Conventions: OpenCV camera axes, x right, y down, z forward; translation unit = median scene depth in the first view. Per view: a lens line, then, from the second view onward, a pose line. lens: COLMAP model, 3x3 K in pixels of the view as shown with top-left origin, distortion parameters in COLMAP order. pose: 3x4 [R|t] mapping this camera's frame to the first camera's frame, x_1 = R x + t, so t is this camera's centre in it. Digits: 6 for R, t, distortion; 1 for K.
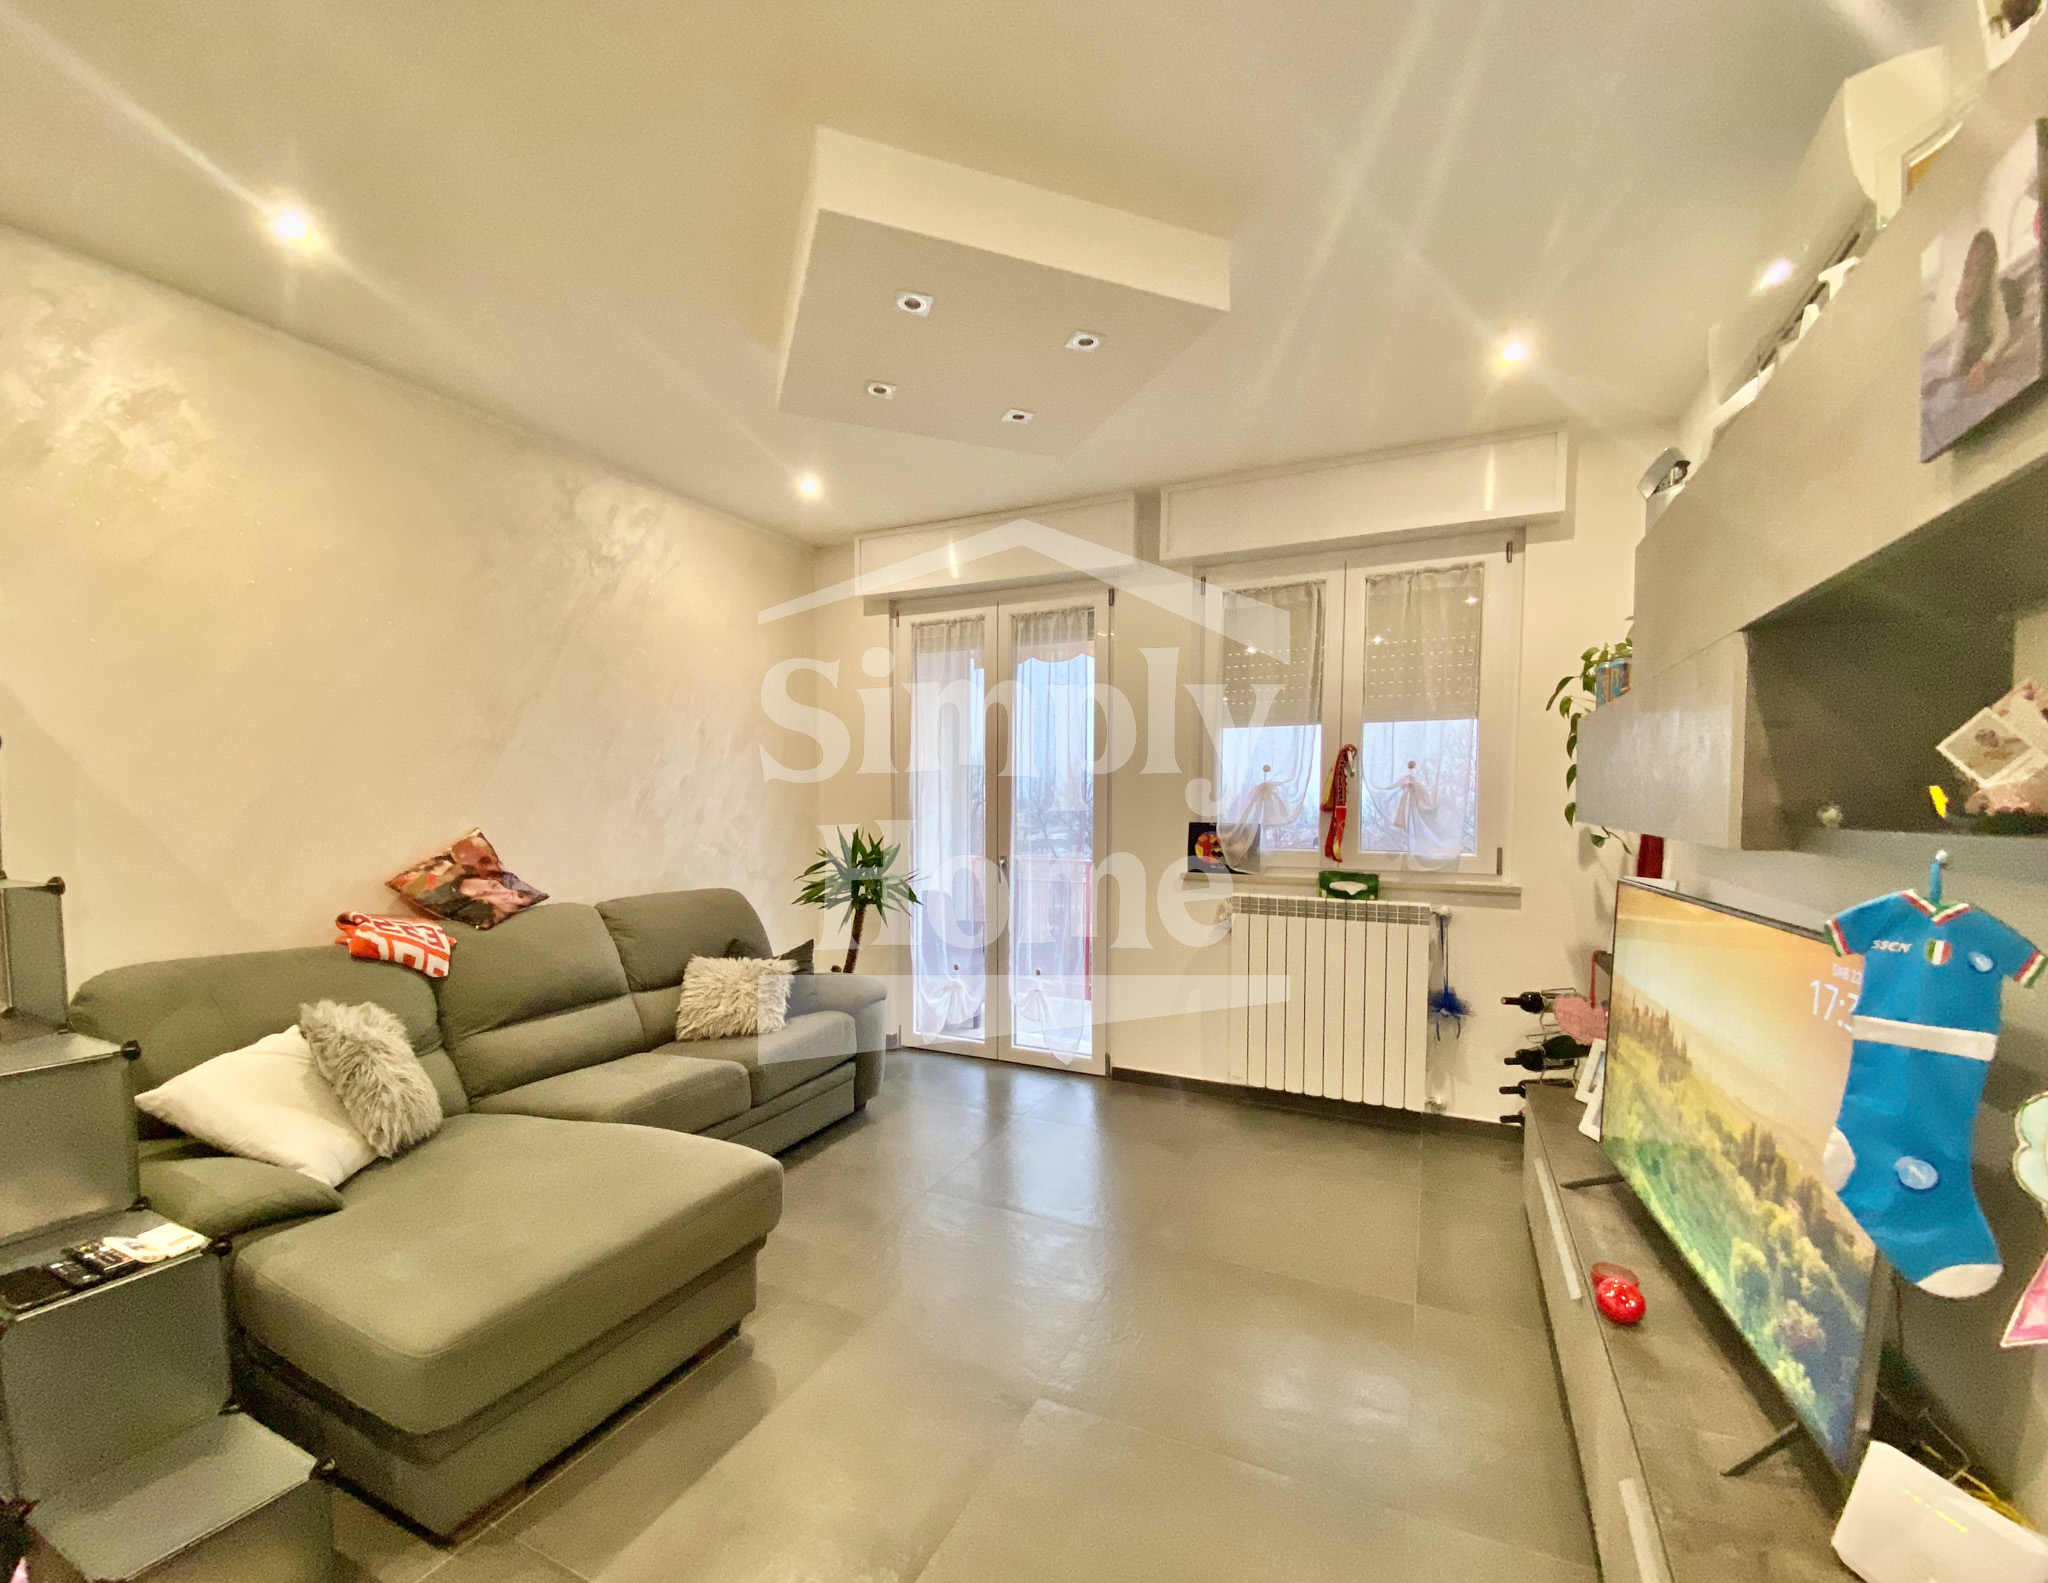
lens RADIAL K [[832.2, 0, 1025.0], [0, 832.2, 803.1], [0, 0, 1]] dist [0.023758, -0.001245]
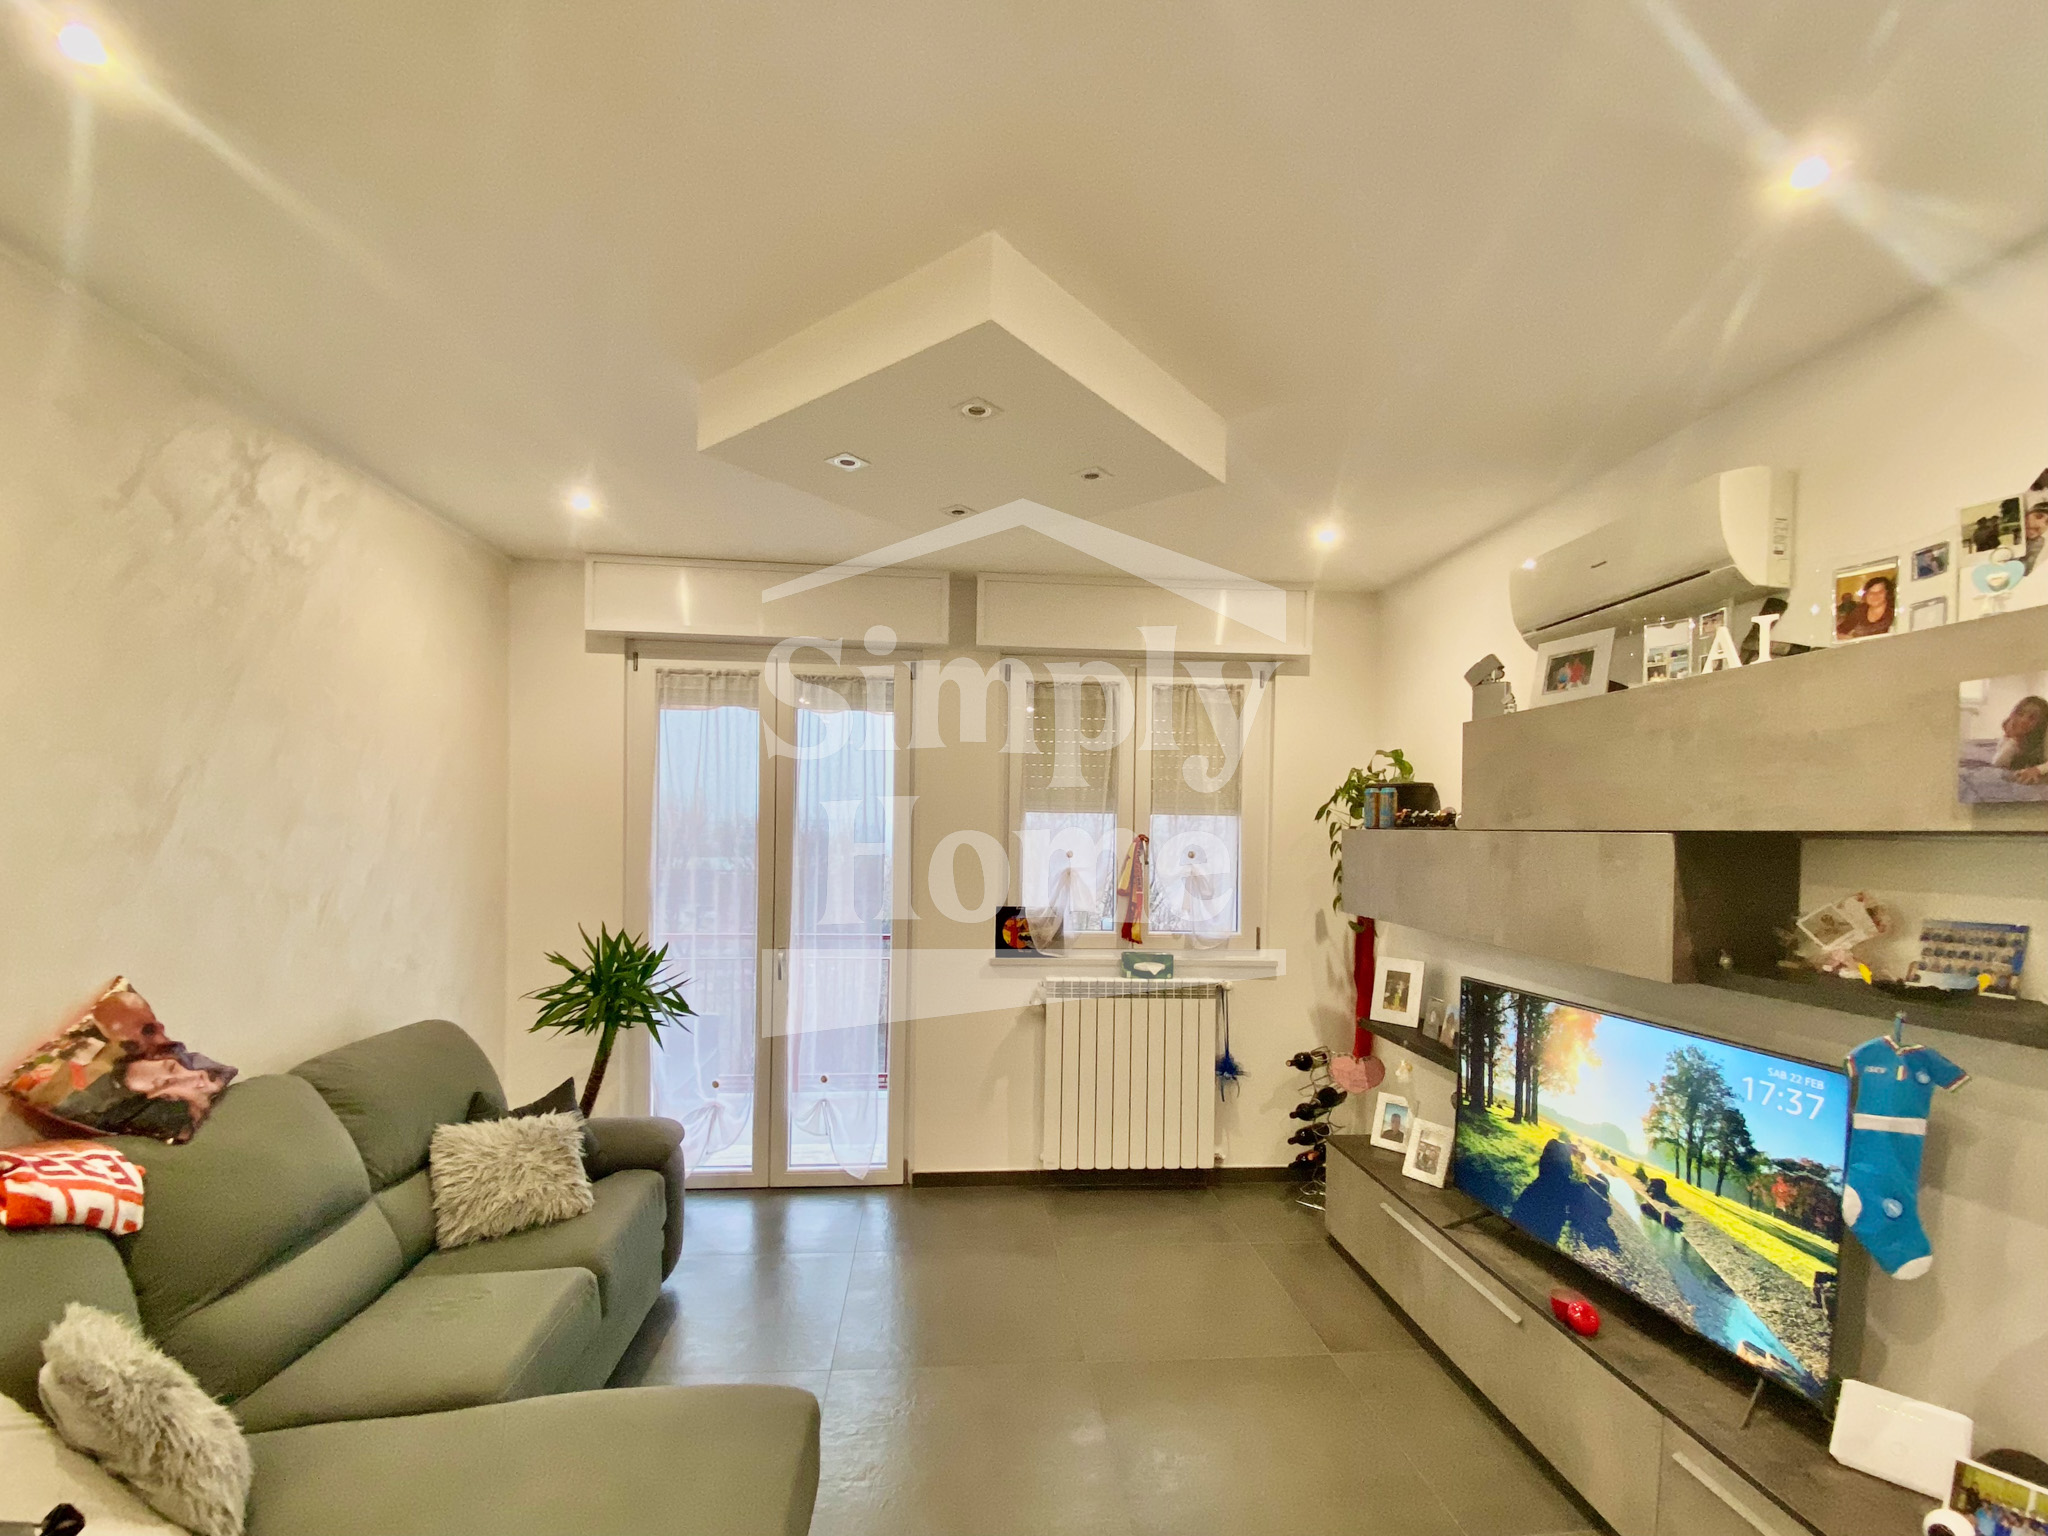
lens RADIAL K [[877.7, 0, 1005.3], [0, 877.7, 800.5], [0, 0, 1]] dist [0.003022, -0.012602]
pose [[0.877036, 0.026301, 0.479704, -0.333712], [-0.008132, 0.999170, -0.039916, -0.071157], [-0.480356, 0.031107, 0.876522, 0.089555]]
